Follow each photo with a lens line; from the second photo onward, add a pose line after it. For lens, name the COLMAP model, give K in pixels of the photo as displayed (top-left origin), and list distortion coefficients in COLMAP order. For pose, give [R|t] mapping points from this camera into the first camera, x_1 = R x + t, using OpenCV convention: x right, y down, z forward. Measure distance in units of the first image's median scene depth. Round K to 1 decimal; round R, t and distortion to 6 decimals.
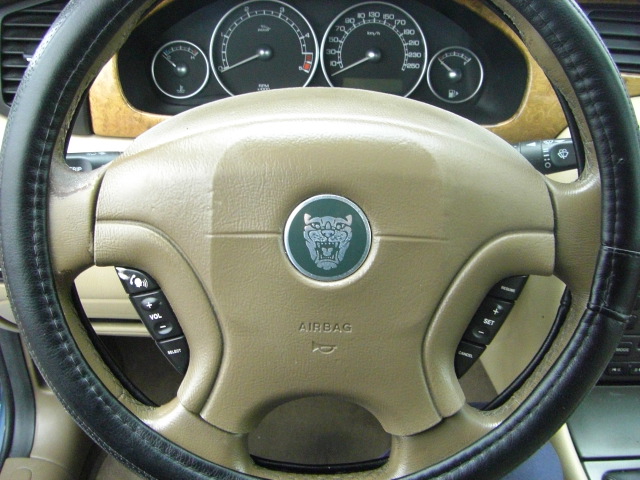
lens RADIAL K [[712.1, 0, 327.8], [0, 712.1, 213.6], [0, 0, 1]] dist [-0.134482, 0.000000]
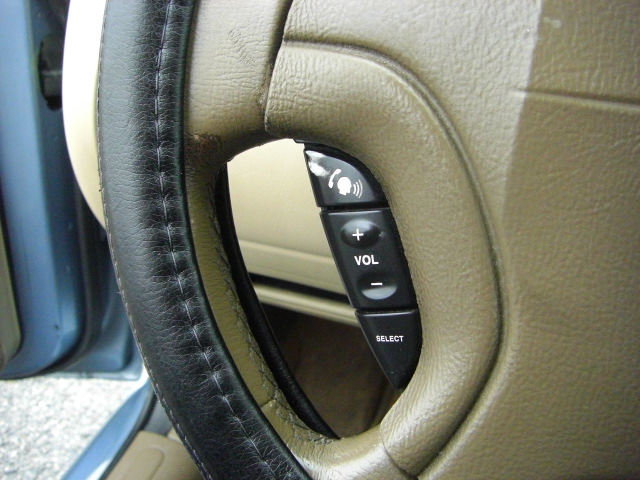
lens RADIAL K [[712.1, 0, 317.0], [0, 712.1, 237.2], [0, 0, 1]] dist [-0.134482, 0.000000]
pose [[0.940923, 0.173515, -0.290786, -0.136331], [-0.171200, 0.984663, 0.033590, 0.120344], [0.292155, 0.018177, 0.956198, 0.519573]]
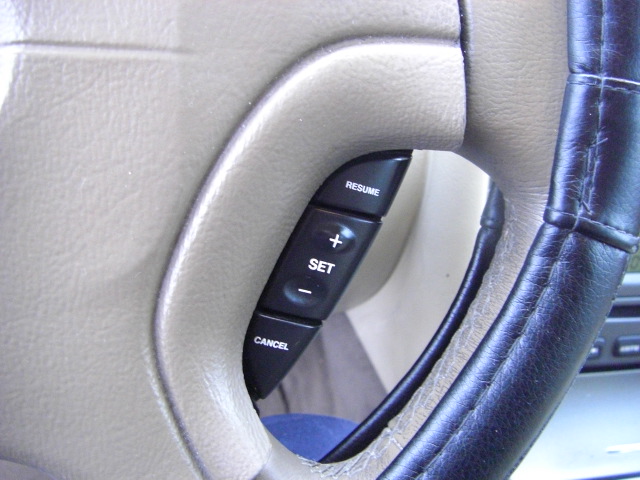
lens RADIAL K [[712.1, 0, 338.7], [0, 712.1, 220.4], [0, 0, 1]] dist [-0.134482, 0.000000]
pose [[0.990302, -0.038858, 0.133390, 0.188950], [0.034497, 0.998797, 0.034851, 0.115353], [-0.134583, -0.029911, 0.990451, 0.588405]]
